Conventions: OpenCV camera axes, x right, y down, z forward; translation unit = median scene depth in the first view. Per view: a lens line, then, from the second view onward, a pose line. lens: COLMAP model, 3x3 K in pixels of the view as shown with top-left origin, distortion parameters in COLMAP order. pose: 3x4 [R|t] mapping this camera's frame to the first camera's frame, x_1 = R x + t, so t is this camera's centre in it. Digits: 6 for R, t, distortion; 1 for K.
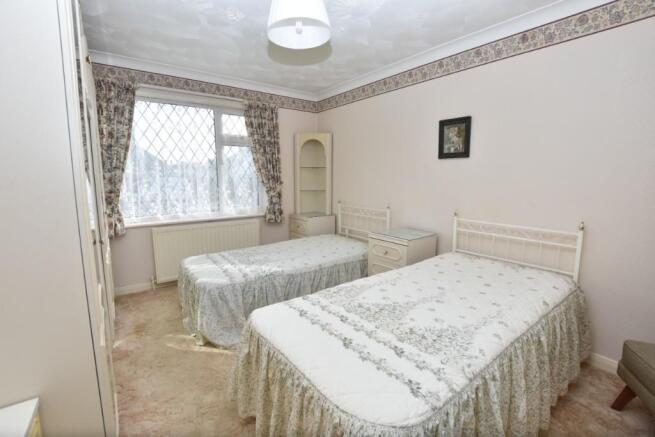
lens RADIAL K [[287.3, 0, 329.4], [0, 287.3, 219.7], [0, 0, 1]] dist [-0.036256, 0.006407]
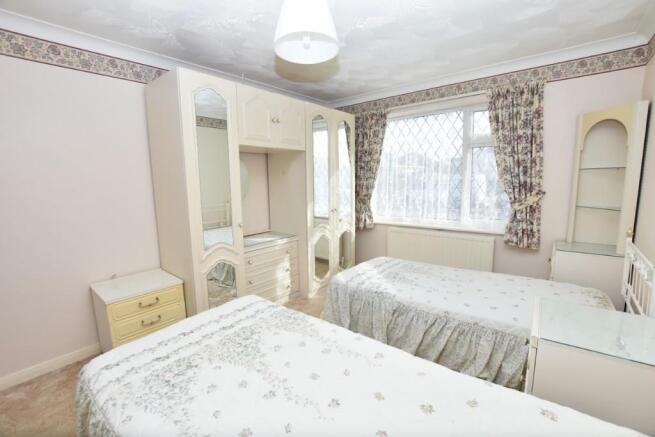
lens RADIAL K [[287.3, 0, 329.4], [0, 287.3, 219.7], [0, 0, 1]] dist [-0.036256, 0.006407]
pose [[0.240731, 0.126612, -0.962298, 0.434467], [-0.122919, 0.987449, 0.099172, -0.081725], [0.962777, 0.094411, 0.253272, 0.407790]]
